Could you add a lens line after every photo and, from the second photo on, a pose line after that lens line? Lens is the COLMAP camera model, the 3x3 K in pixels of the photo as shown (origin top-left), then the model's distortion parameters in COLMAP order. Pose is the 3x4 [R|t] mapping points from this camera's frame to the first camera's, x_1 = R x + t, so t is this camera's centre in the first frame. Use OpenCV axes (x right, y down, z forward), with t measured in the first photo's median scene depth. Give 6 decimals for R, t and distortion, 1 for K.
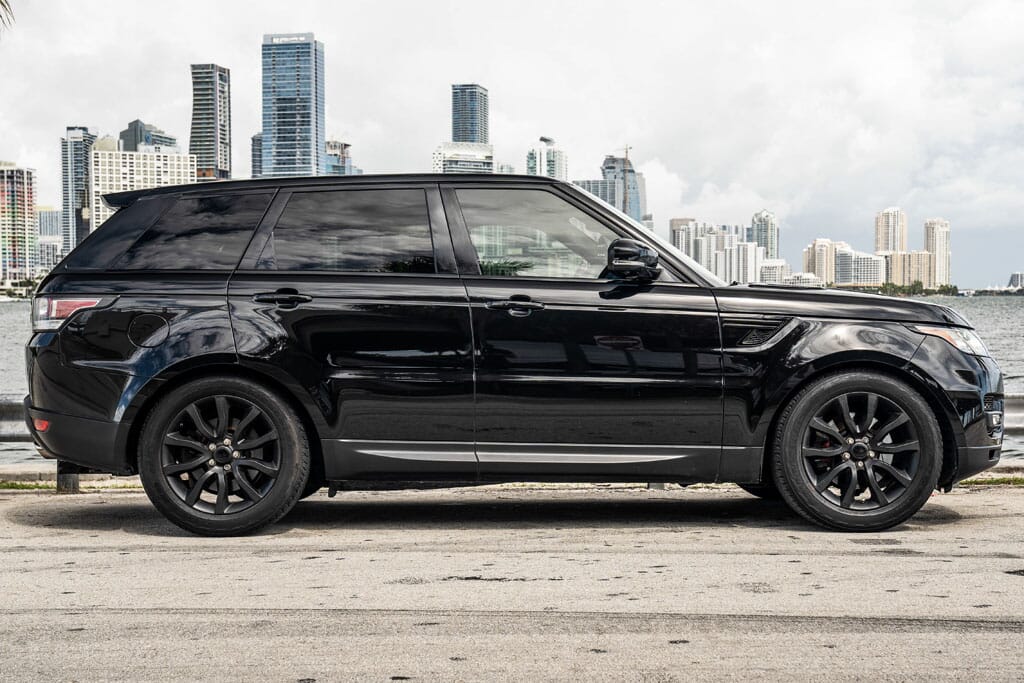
lens RADIAL K [[1198.0, 0, 474.8], [0, 1198.0, 367.5], [0, 0, 1]] dist [0.073586, 0.000000]
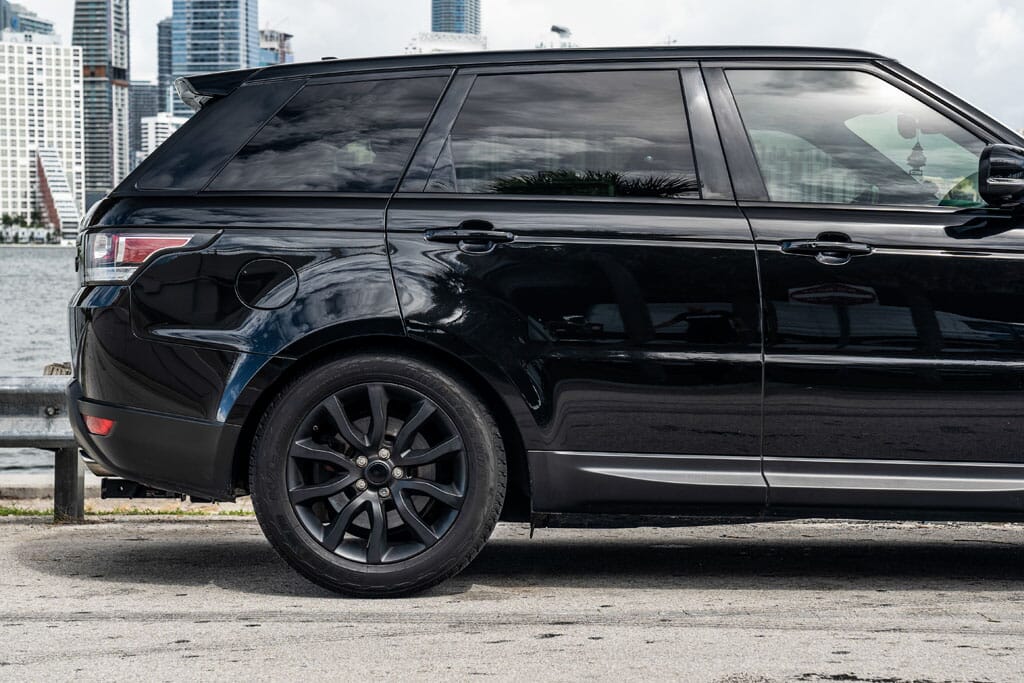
lens RADIAL K [[1618.2, 0, 453.8], [0, 1618.2, 359.0], [0, 0, 1]] dist [0.174649, 0.000000]
pose [[0.999978, 0.005738, -0.003332, -0.161370], [-0.005697, 0.999910, 0.012115, -0.000847], [0.003401, -0.012095, 0.999921, 0.109295]]
